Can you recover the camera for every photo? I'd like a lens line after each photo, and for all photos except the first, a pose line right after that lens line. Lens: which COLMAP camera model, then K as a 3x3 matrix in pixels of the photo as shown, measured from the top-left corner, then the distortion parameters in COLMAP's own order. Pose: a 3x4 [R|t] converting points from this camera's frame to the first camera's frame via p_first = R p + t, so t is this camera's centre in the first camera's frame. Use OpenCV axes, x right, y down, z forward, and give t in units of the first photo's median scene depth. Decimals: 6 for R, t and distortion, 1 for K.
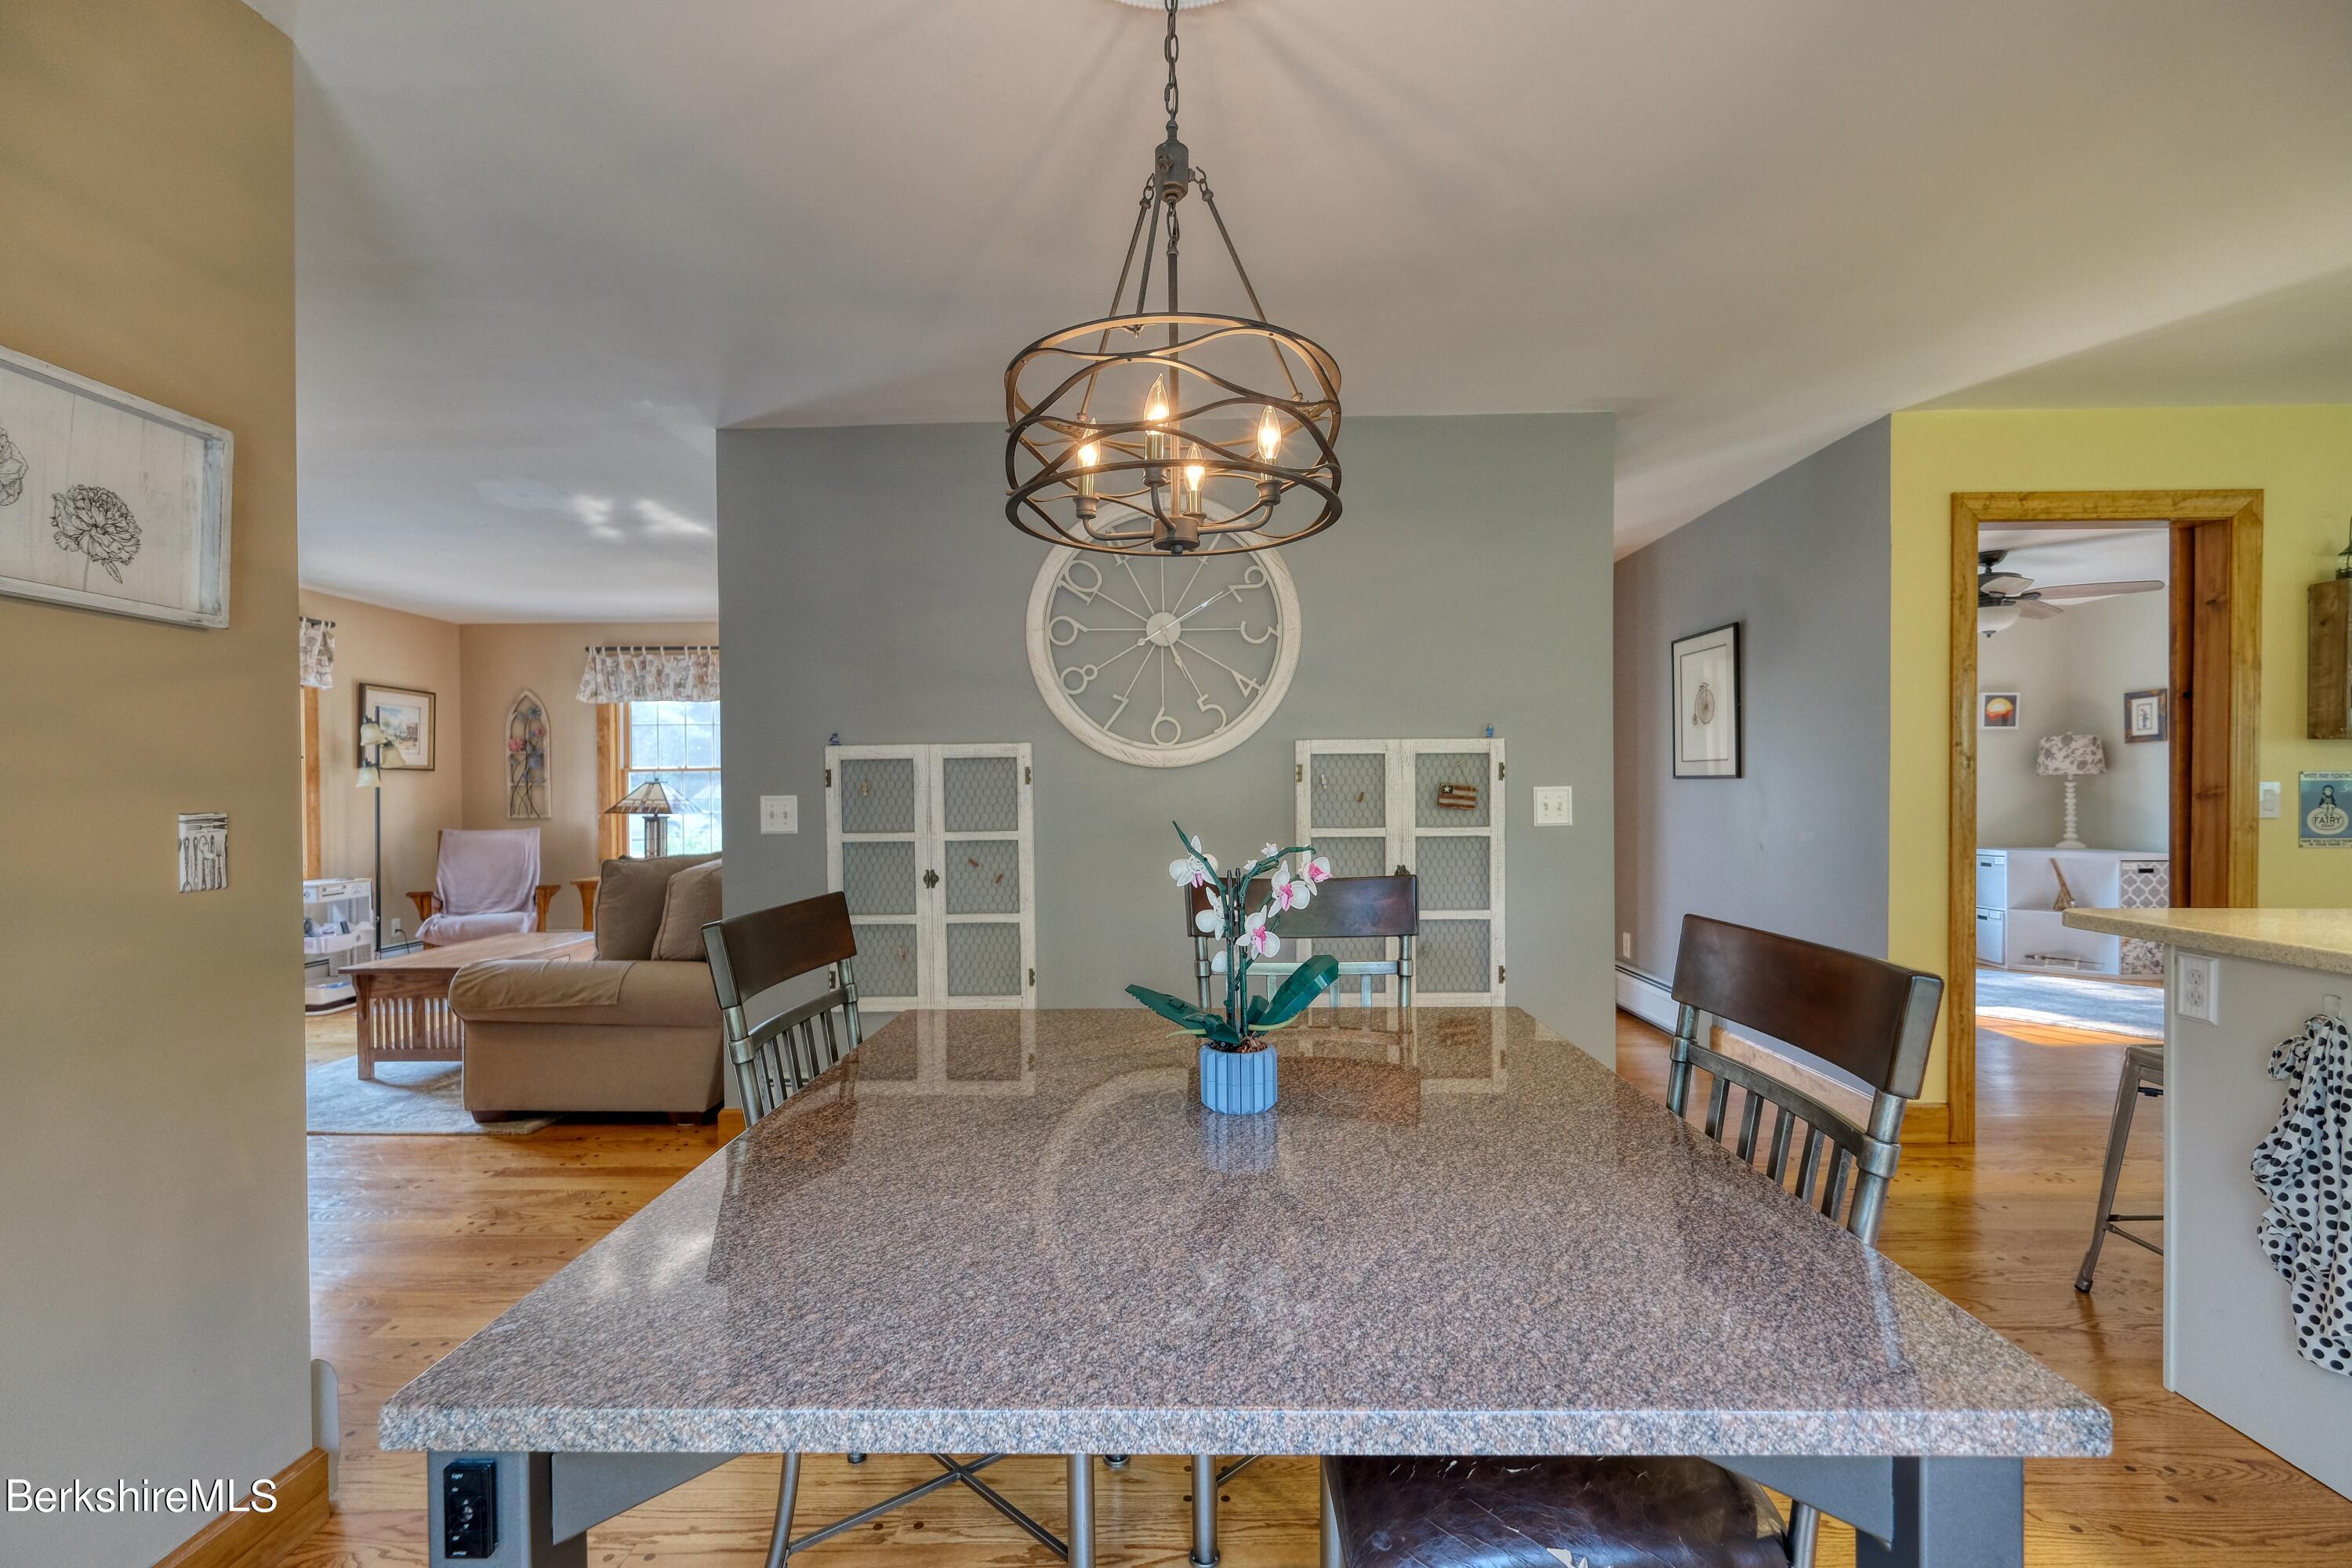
lens RADIAL K [[1027.4, 0, 1178.4], [0, 1027.4, 798.7], [0, 0, 1]] dist [-0.001070, 0.000240]
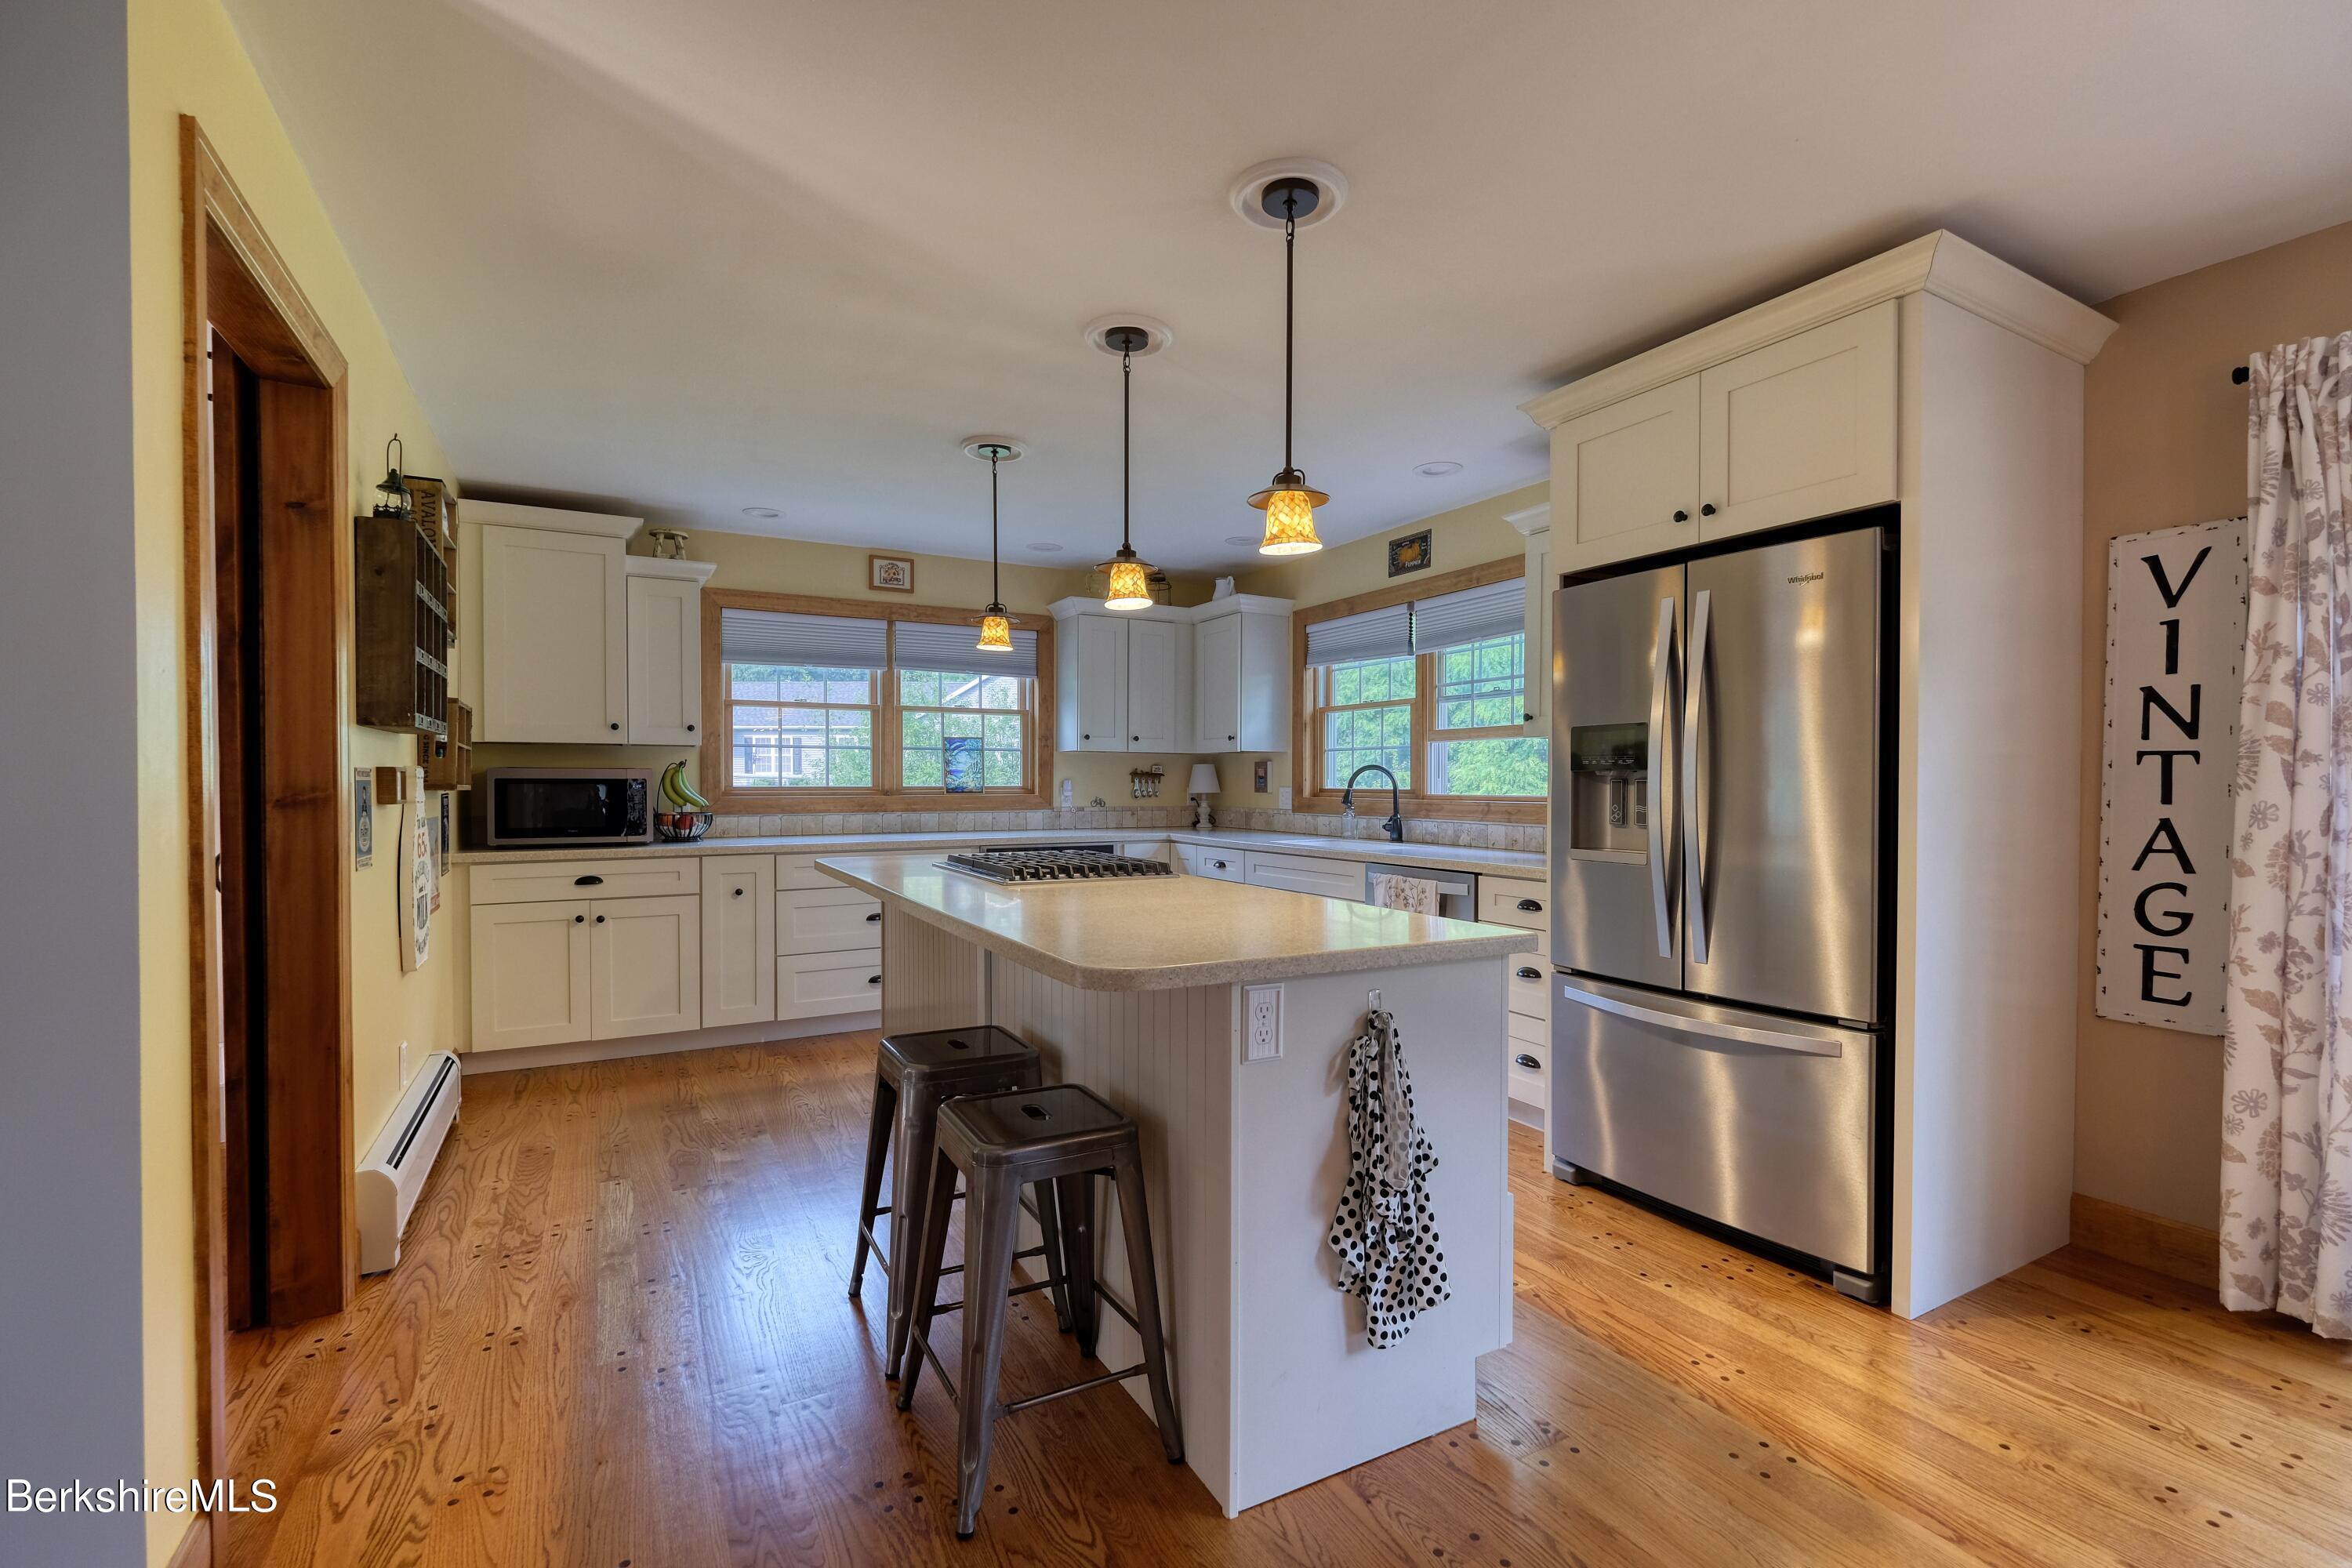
lens RADIAL K [[1027.4, 0, 1178.4], [0, 1027.4, 798.7], [0, 0, 1]] dist [-0.001070, 0.000240]
pose [[-0.500879, -0.008812, 0.865472, 0.278244], [0.009019, 0.999841, 0.015399, -0.017734], [-0.865470, 0.015518, -0.500720, 1.473776]]
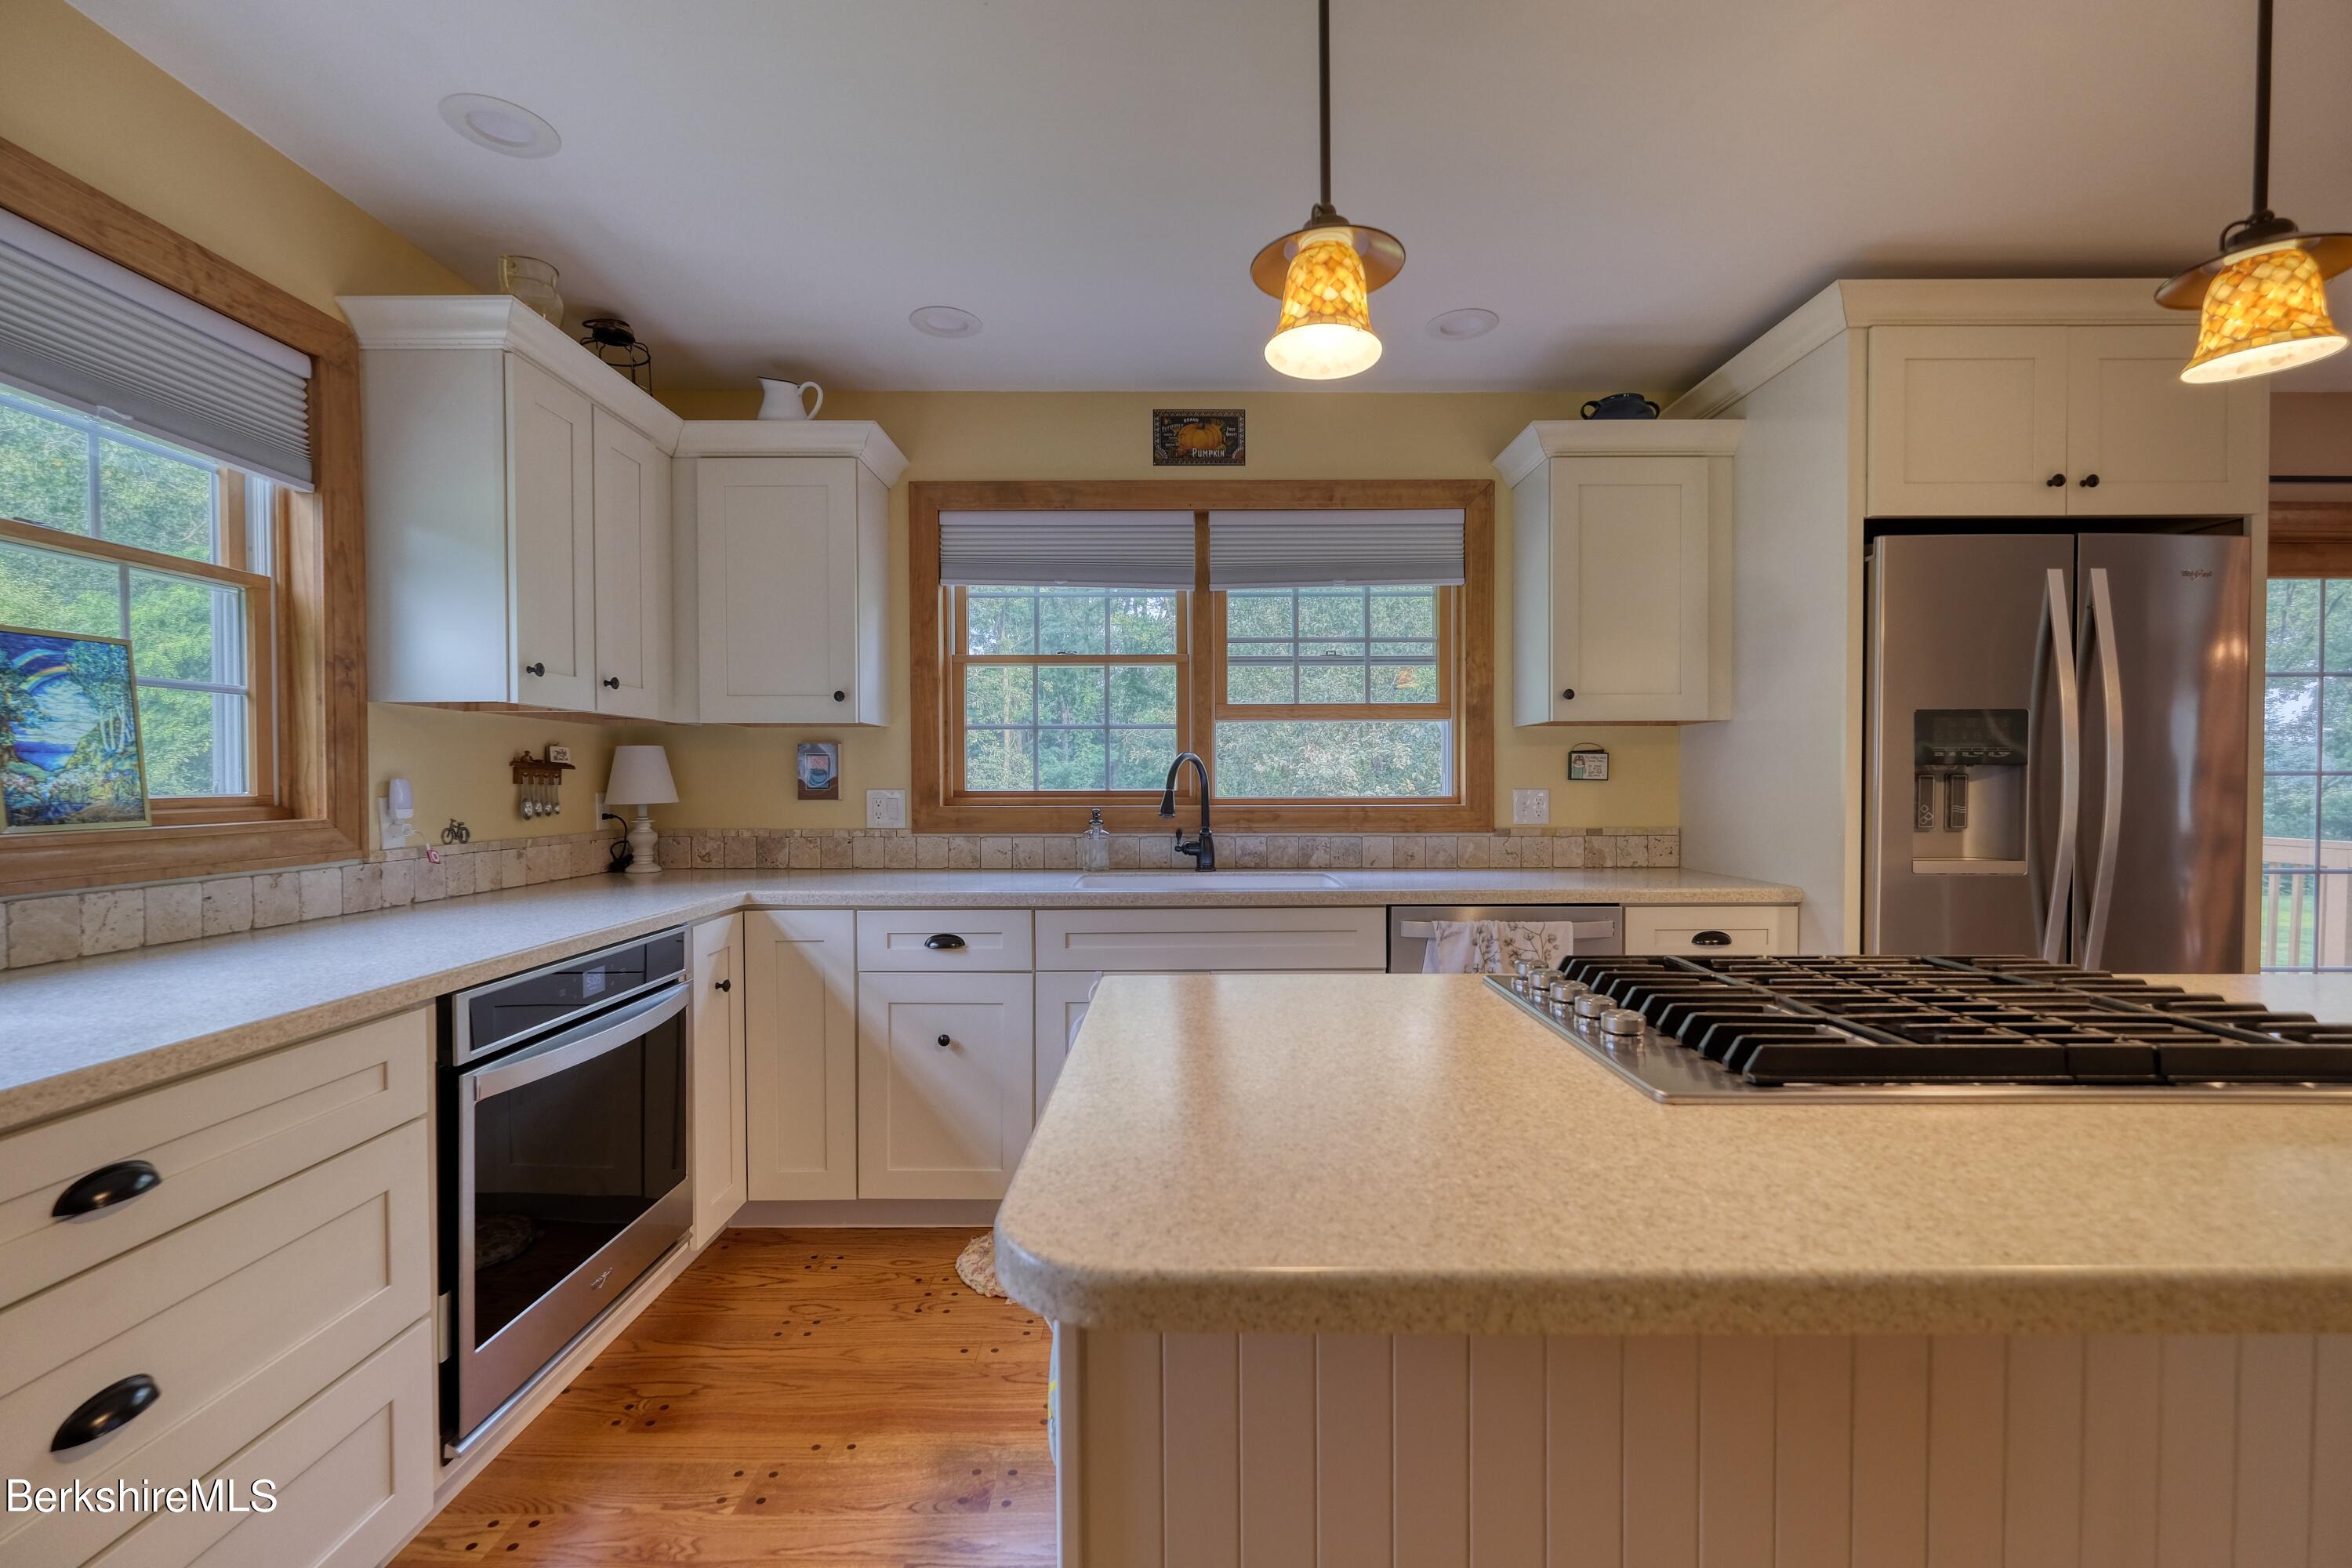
lens RADIAL K [[1027.4, 0, 1178.4], [0, 1027.4, 798.7], [0, 0, 1]] dist [-0.001070, 0.000240]
pose [[-0.999724, 0.008767, -0.021773, 2.214237], [0.008113, 0.999519, 0.029940, -0.033234], [0.022025, 0.029755, -0.999315, 1.411882]]
